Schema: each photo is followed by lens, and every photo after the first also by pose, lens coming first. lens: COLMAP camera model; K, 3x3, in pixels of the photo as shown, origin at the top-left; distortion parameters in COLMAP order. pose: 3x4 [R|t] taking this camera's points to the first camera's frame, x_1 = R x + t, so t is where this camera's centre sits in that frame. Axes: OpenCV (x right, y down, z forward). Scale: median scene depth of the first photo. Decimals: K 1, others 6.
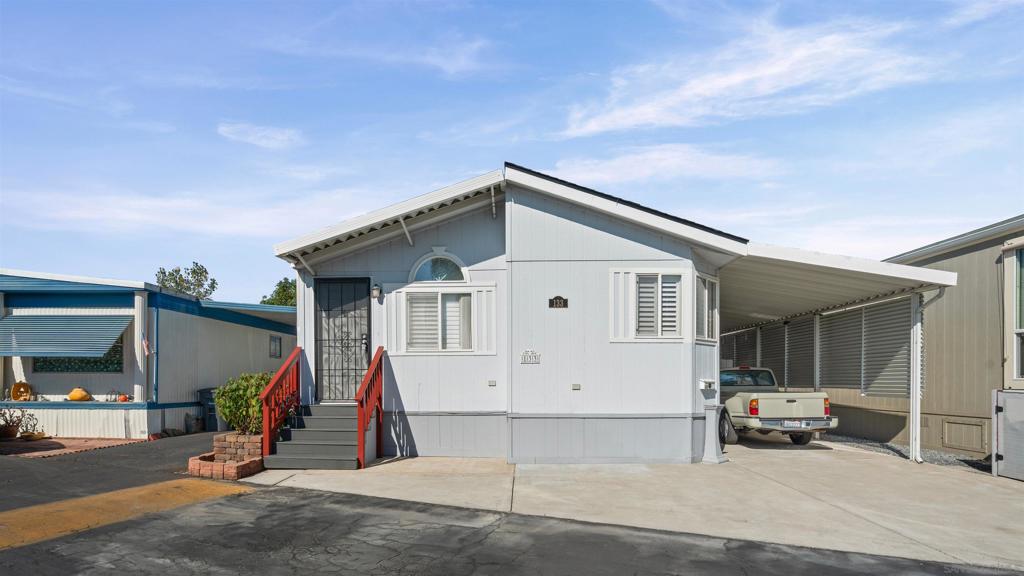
lens RADIAL K [[464.5, 0, 505.8], [0, 464.5, 303.6], [0, 0, 1]] dist [0.000055, 0.000164]
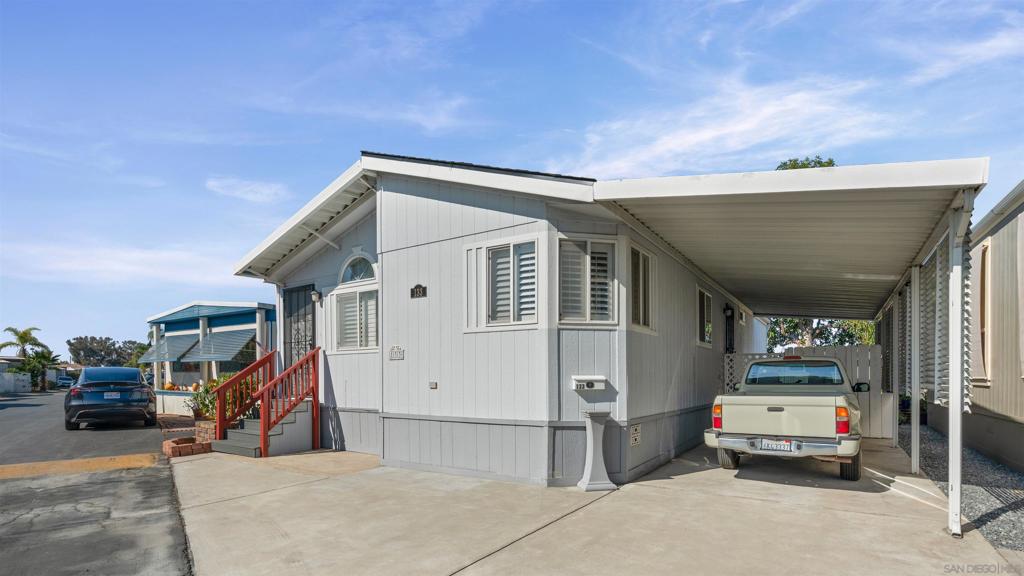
lens RADIAL K [[464.5, 0, 505.8], [0, 464.5, 303.6], [0, 0, 1]] dist [0.000055, 0.000164]
pose [[0.864365, -0.080312, -0.496410, 0.679305], [0.087191, 0.996148, -0.009344, 0.042218], [0.495248, -0.035206, 0.868038, 0.290829]]
